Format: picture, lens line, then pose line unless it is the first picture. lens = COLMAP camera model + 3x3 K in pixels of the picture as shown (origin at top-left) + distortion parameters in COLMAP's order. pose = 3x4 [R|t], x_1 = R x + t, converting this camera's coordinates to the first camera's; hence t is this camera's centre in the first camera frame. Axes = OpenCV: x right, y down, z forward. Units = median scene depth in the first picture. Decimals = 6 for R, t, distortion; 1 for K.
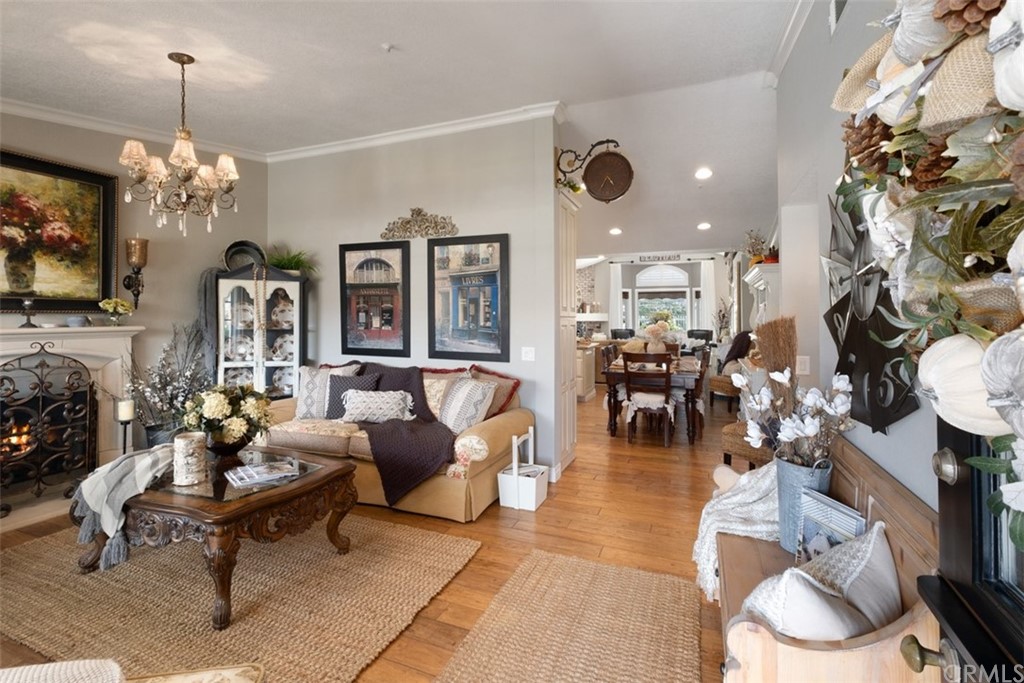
lens RADIAL K [[456.9, 0, 521.2], [0, 456.9, 309.8], [0, 0, 1]] dist [-0.003591, -0.000145]
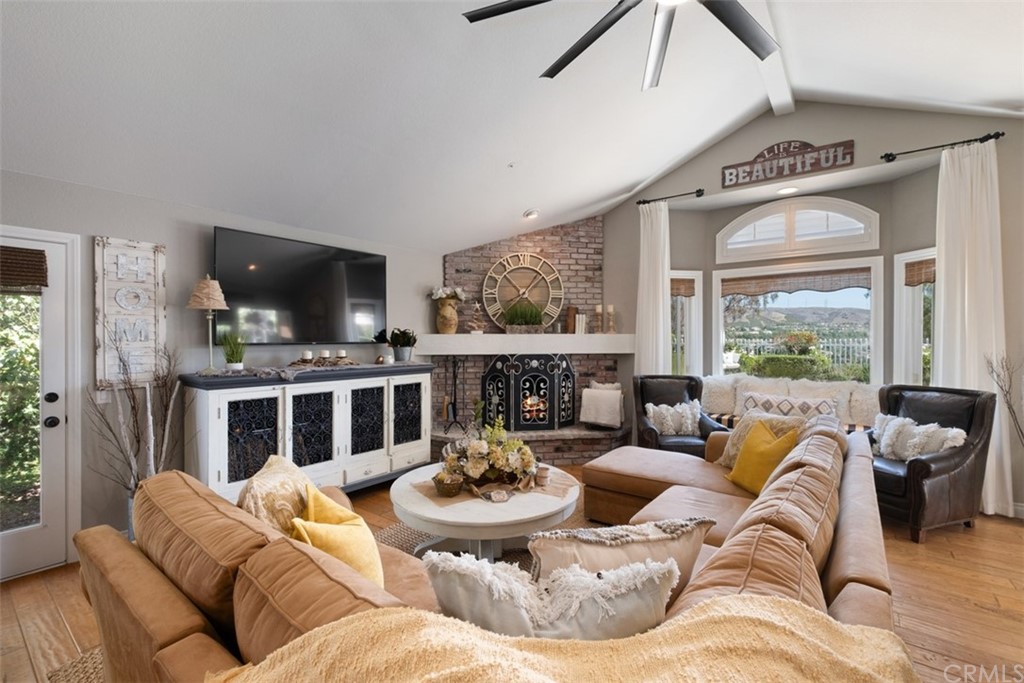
lens RADIAL K [[456.9, 0, 504.2], [0, 456.9, 344.7], [0, 0, 1]] dist [-0.003591, -0.000145]
pose [[0.964758, 0.005003, -0.263091, 0.121798], [0.001783, 0.999672, 0.025547, 0.004448], [0.263133, -0.025116, 0.964433, 0.387398]]
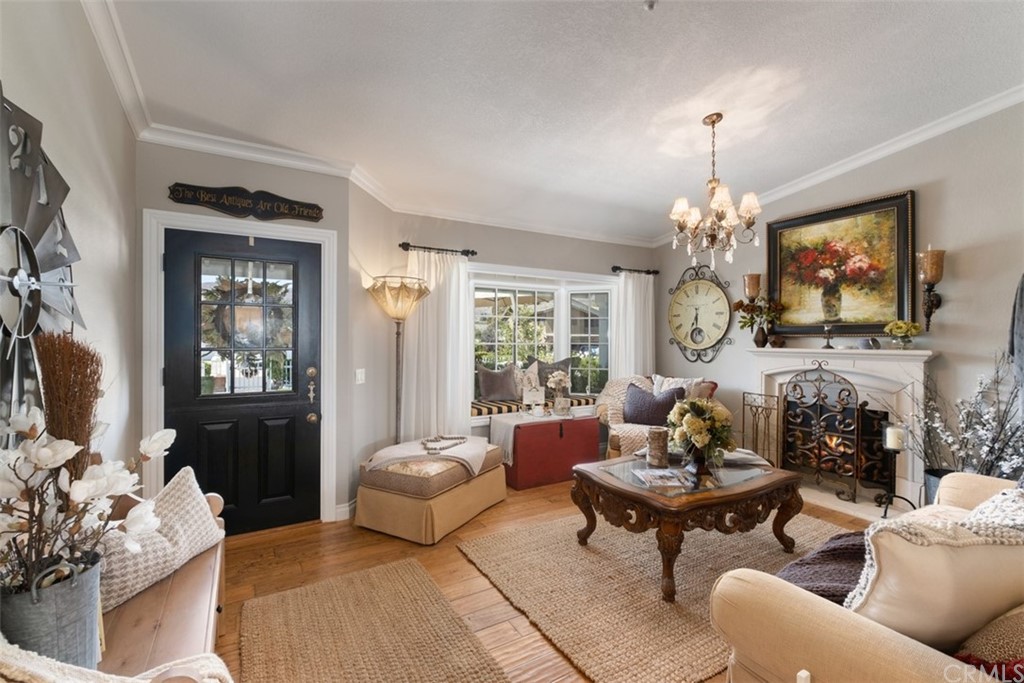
lens RADIAL K [[456.9, 0, 511.5], [0, 456.9, 342.8], [0, 0, 1]] dist [-0.003591, -0.000145]
pose [[-0.617697, 0.001472, -0.786415, 0.410624], [0.006642, 0.999972, -0.003345, 0.021519], [0.786389, -0.007290, -0.617689, 1.064951]]
